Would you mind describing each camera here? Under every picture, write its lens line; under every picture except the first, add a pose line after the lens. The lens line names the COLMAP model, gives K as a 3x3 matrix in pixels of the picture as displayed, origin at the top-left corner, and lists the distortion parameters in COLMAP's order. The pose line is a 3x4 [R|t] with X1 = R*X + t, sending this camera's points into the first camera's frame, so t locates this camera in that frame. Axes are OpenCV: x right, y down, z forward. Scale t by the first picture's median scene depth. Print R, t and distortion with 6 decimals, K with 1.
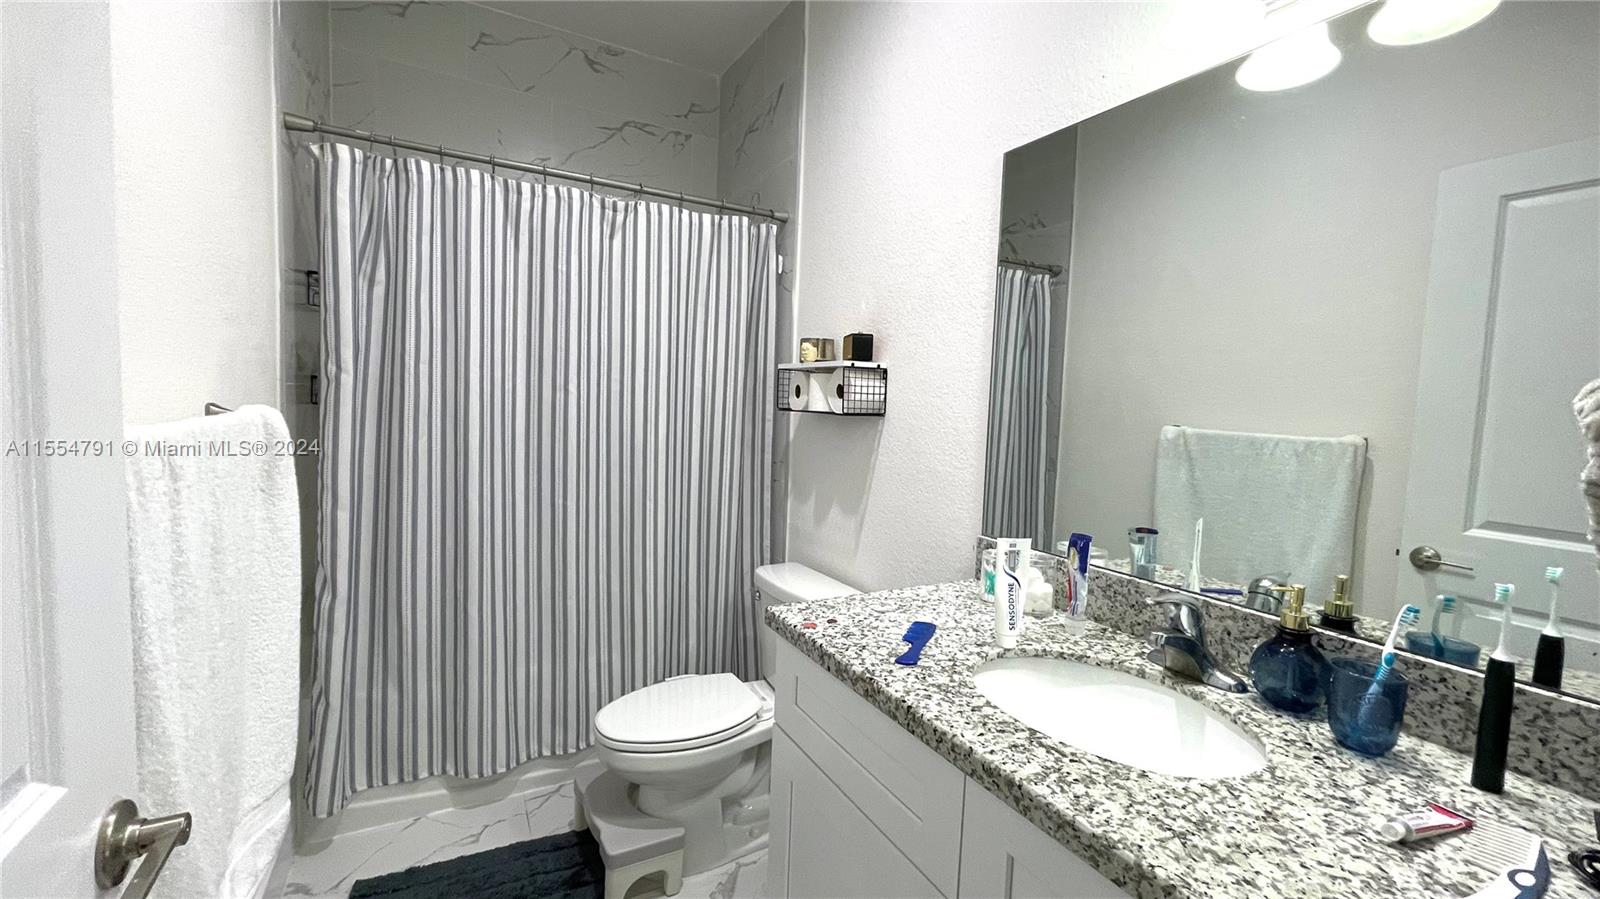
lens RADIAL K [[642.3, 0, 803.6], [0, 642.3, 442.0], [0, 0, 1]] dist [-0.005284, 0.000989]
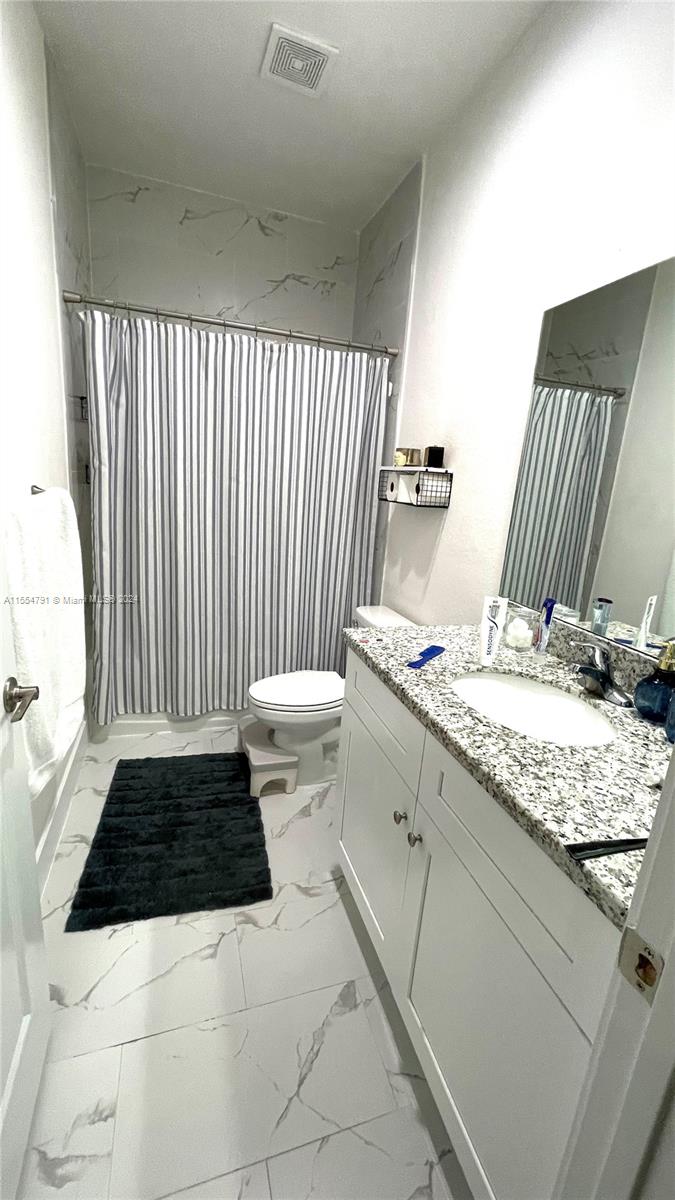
lens RADIAL K [[481.8, 0, 336.8], [0, 481.8, 600.8], [0, 0, 1]] dist [-0.005284, 0.000989]
pose [[0.980431, 0.081505, -0.179196, 0.094485], [-0.049618, 0.983189, 0.175718, -0.014092], [0.190505, -0.163388, 0.967994, -0.105440]]
